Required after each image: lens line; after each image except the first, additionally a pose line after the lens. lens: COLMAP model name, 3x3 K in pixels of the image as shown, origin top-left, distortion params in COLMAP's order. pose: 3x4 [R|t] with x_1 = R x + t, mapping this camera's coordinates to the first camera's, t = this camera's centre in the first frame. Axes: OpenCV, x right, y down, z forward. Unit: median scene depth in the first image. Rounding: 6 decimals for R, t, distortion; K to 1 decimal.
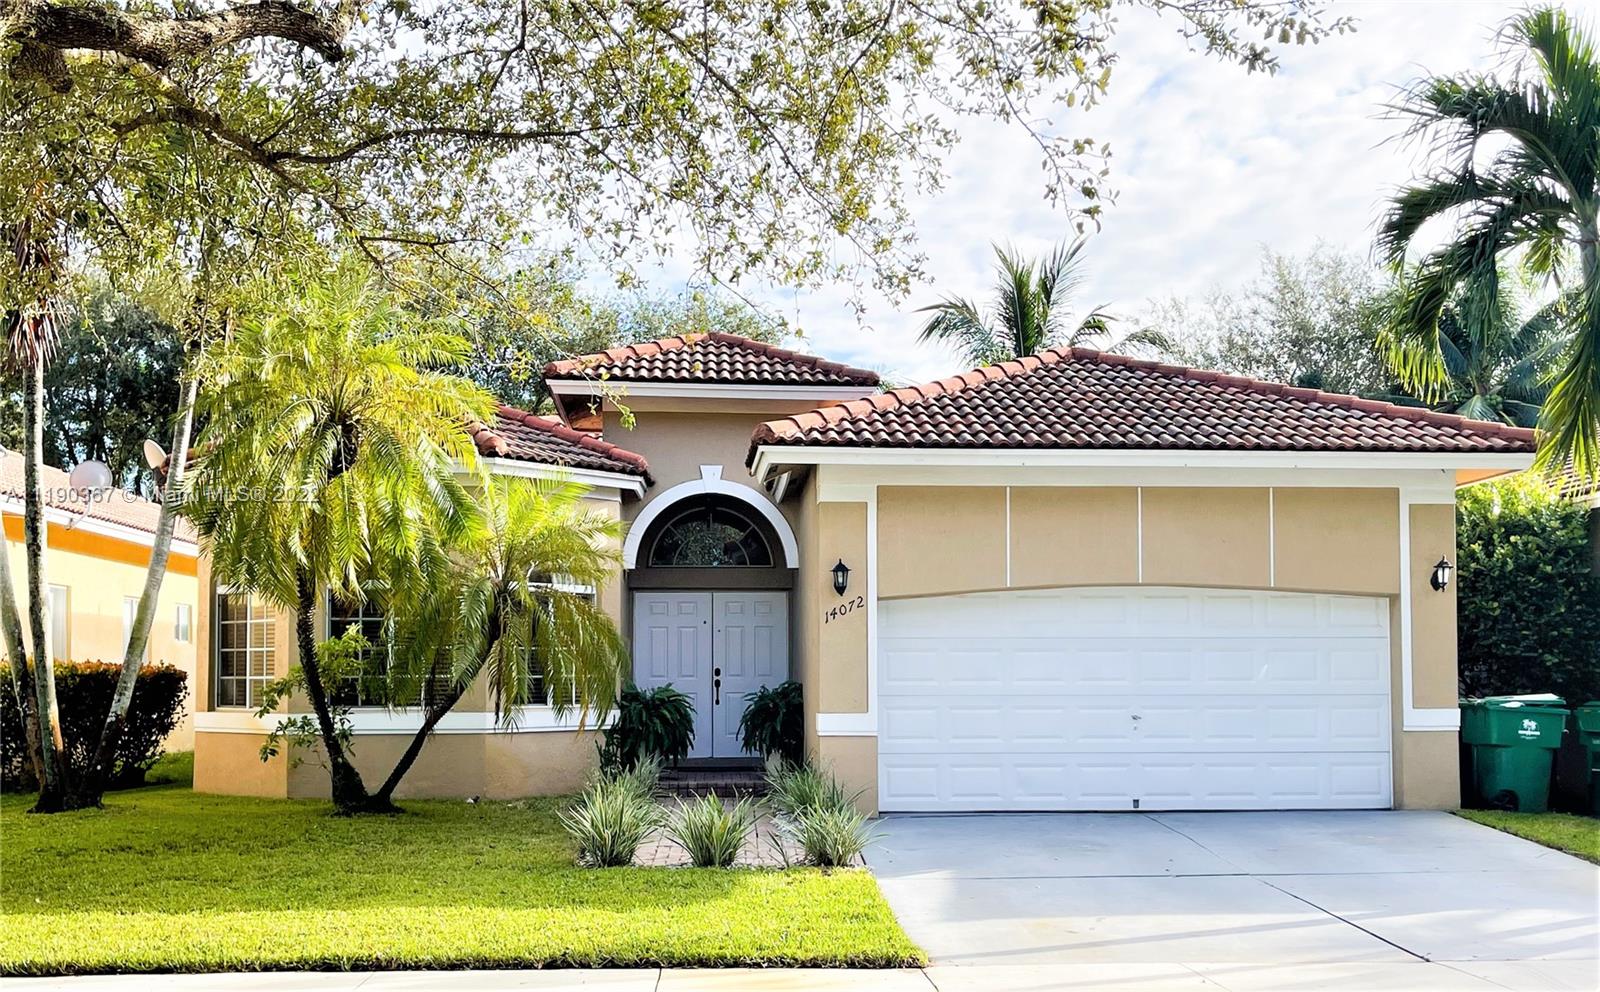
lens RADIAL K [[1640.6, 0, 830.0], [0, 1640.6, 602.1], [0, 0, 1]] dist [0.055607, 0.000000]
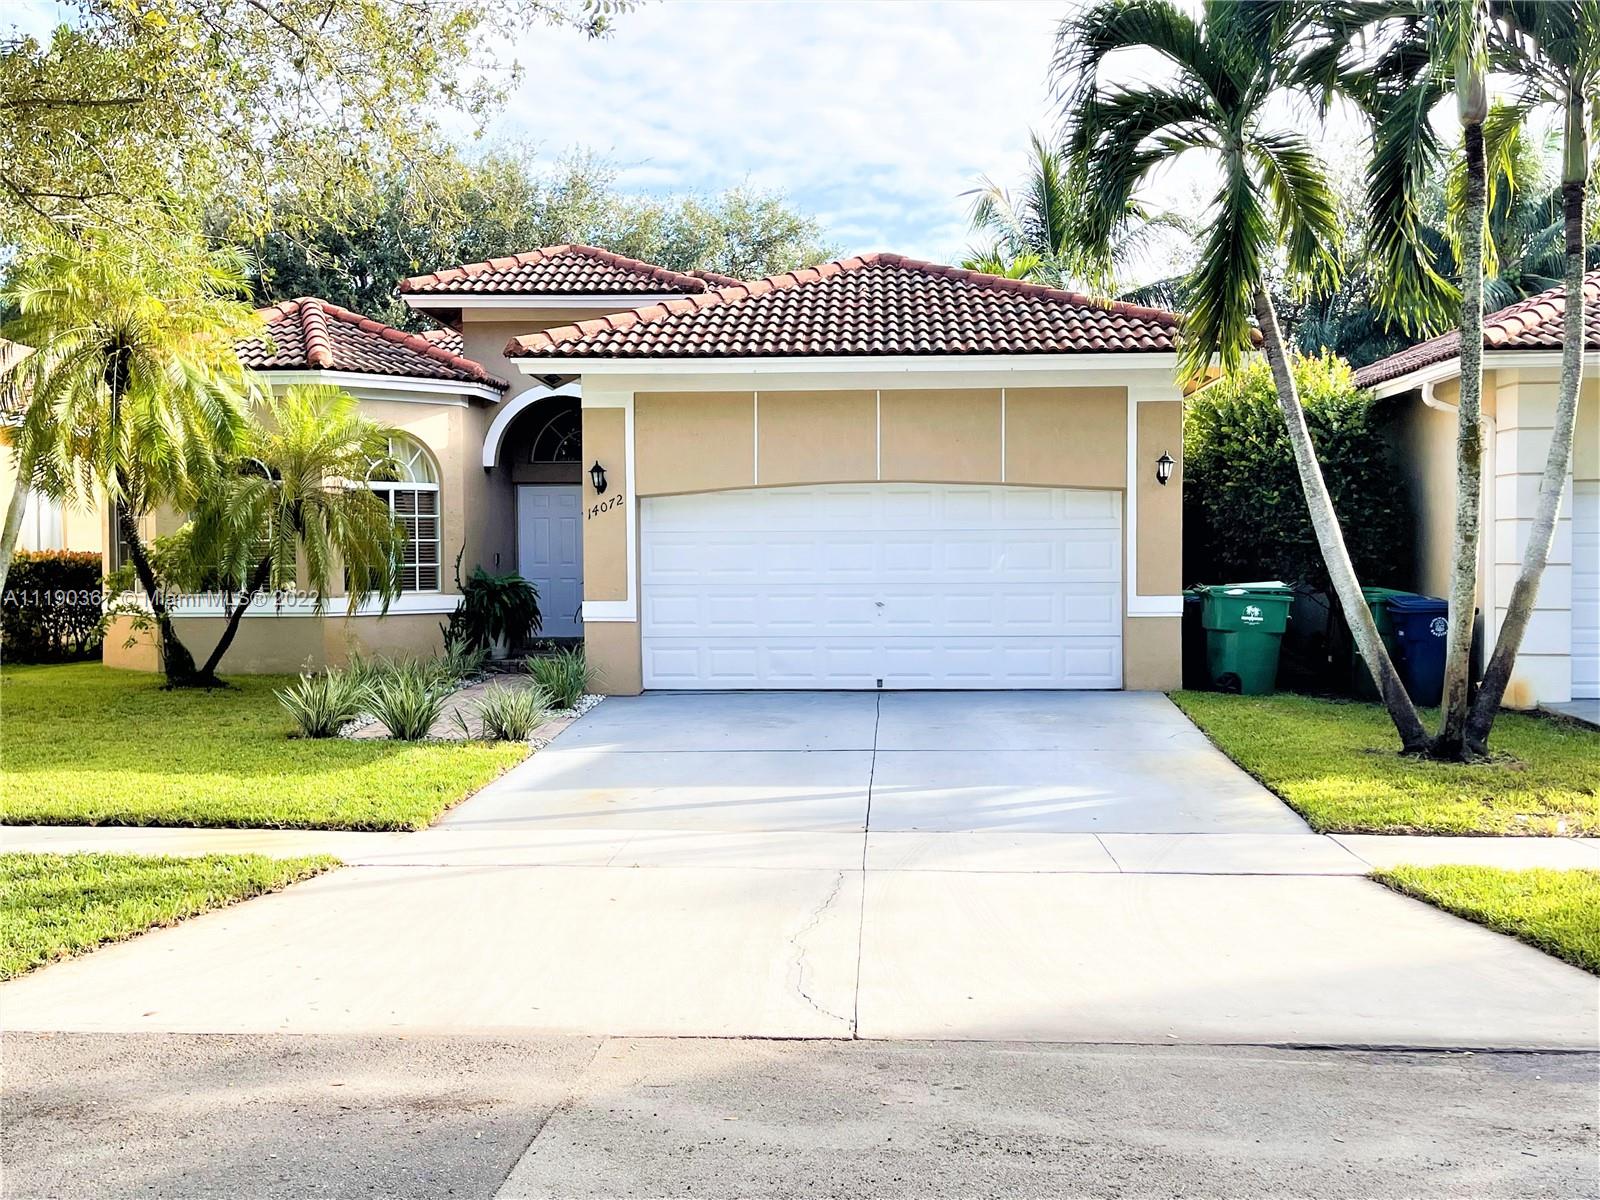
lens RADIAL K [[1565.6, 0, 794.2], [0, 1565.6, 603.5], [0, 0, 1]] dist [0.039520, 0.000000]
pose [[0.991468, 0.001501, -0.130338, 0.263887], [0.008970, 0.996777, 0.079715, -0.012914], [0.130038, -0.080204, 0.988260, -0.023809]]
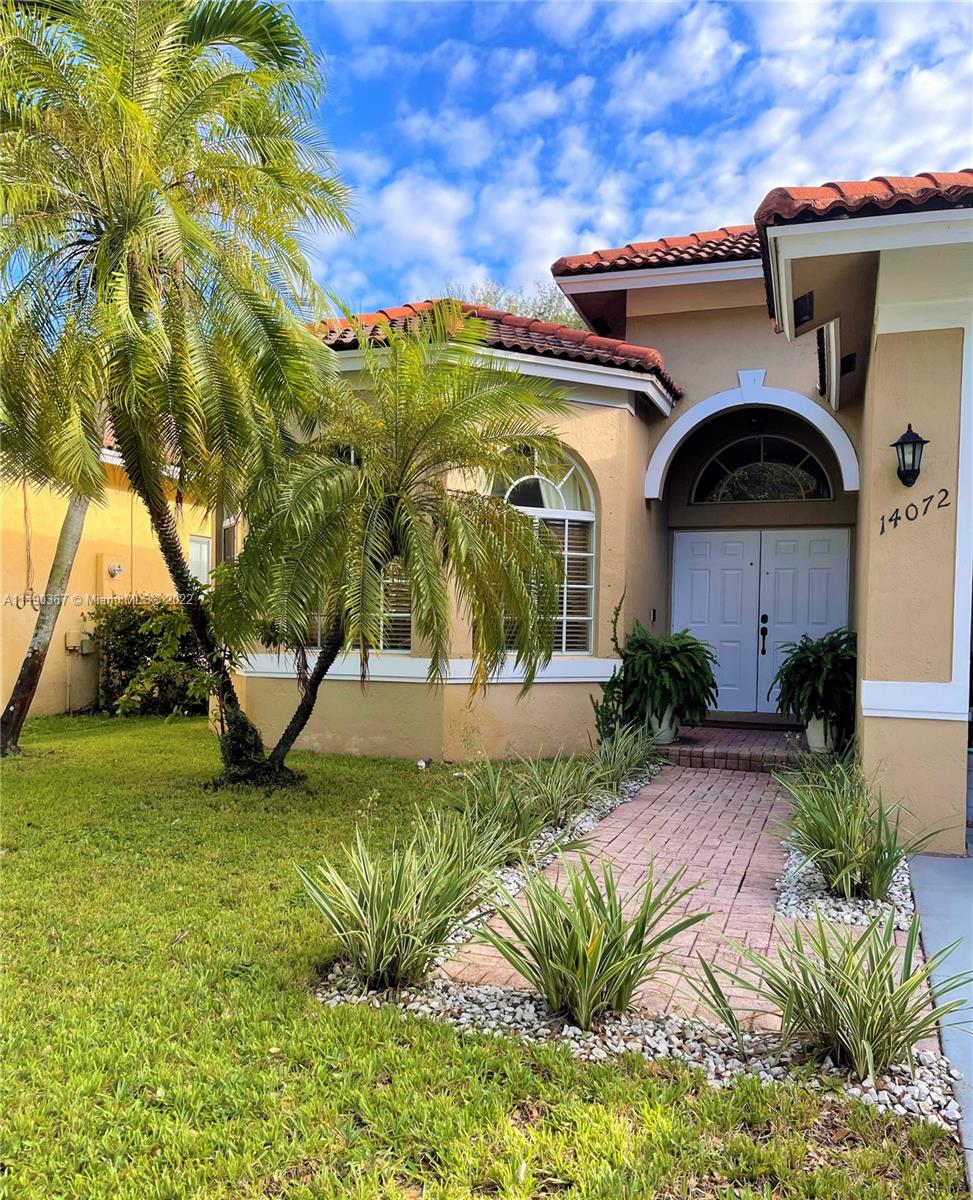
lens RADIAL K [[986.3, 0, 497.9], [0, 986.3, 662.4], [0, 0, 1]] dist [0.045463, -0.006013]
pose [[0.921401, 0.031460, -0.387338, 0.010880], [-0.000660, 0.996843, 0.079396, 0.030665], [0.388613, -0.072899, 0.918513, 0.578523]]
